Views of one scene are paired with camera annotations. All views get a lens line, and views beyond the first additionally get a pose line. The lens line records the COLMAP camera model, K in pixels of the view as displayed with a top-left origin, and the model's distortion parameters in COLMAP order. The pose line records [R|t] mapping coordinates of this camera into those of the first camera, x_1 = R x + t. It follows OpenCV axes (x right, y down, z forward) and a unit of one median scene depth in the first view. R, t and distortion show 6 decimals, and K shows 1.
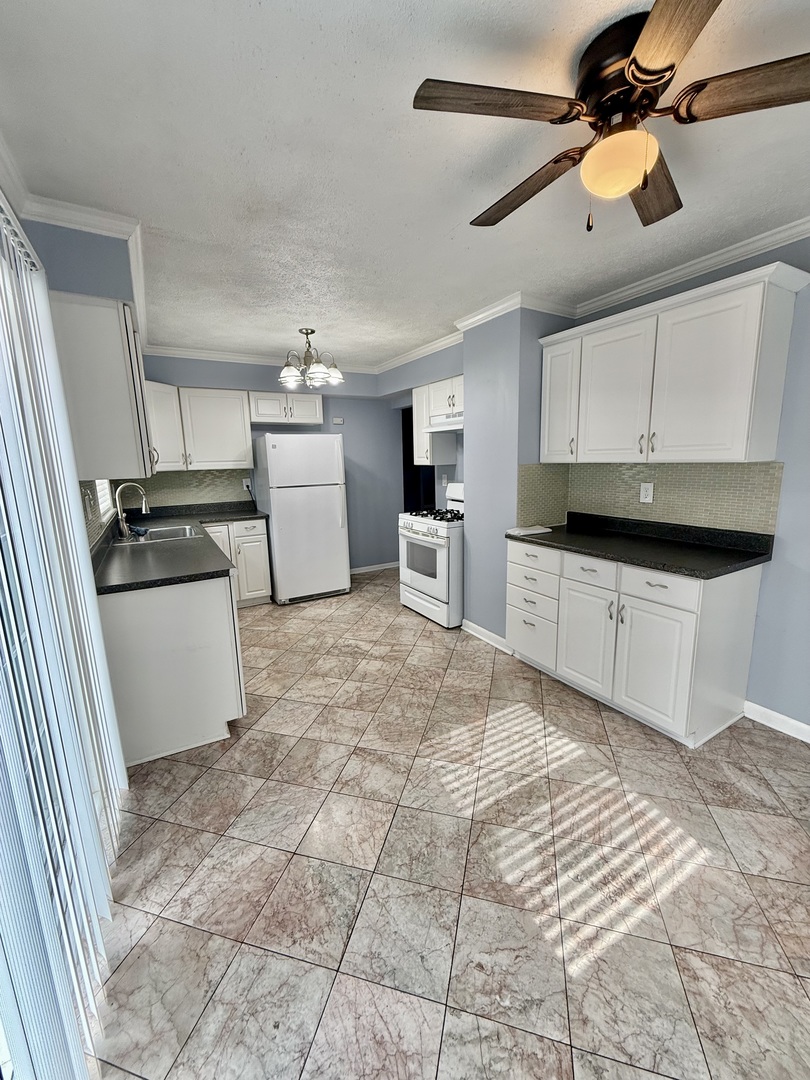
lens RADIAL K [[431.9, 0, 405.6], [0, 431.9, 537.1], [0, 0, 1]] dist [0.000111, -0.000095]
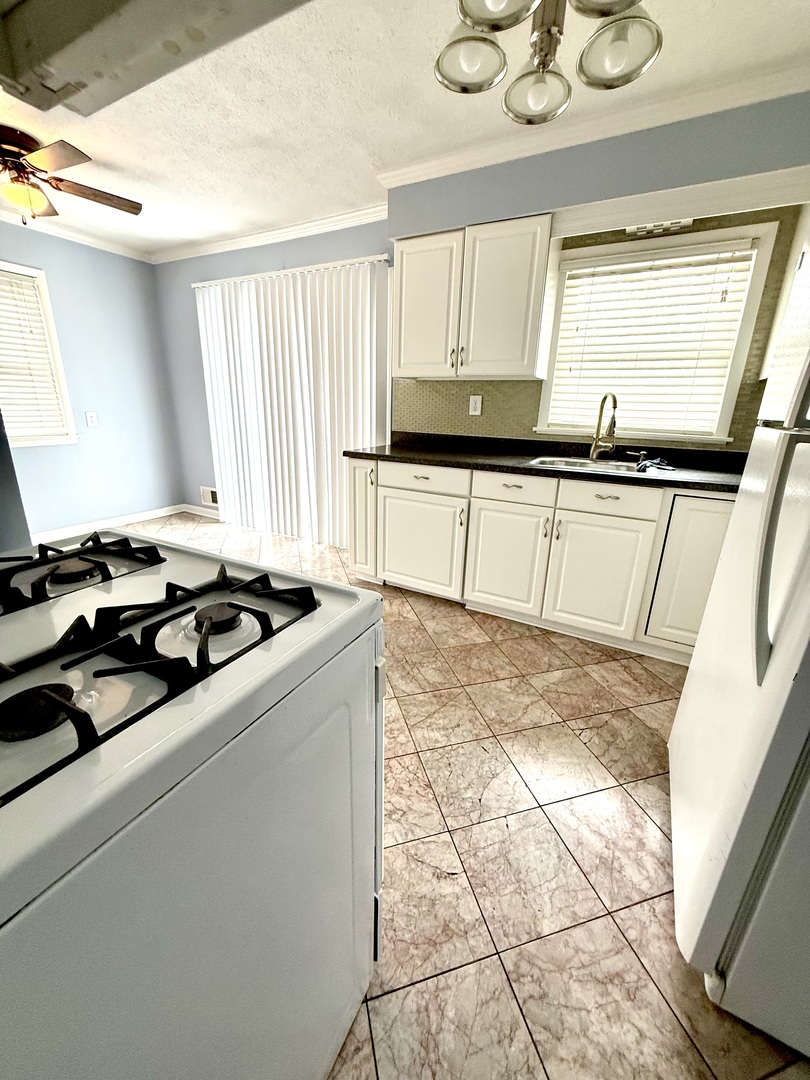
lens RADIAL K [[431.9, 0, 405.6], [0, 431.9, 537.1], [0, 0, 1]] dist [0.000111, -0.000095]
pose [[-0.858231, 0.154528, -0.489449, 0.063728], [-0.096705, 0.887839, 0.449877, -0.170397], [0.504071, 0.433431, -0.747028, 1.254185]]
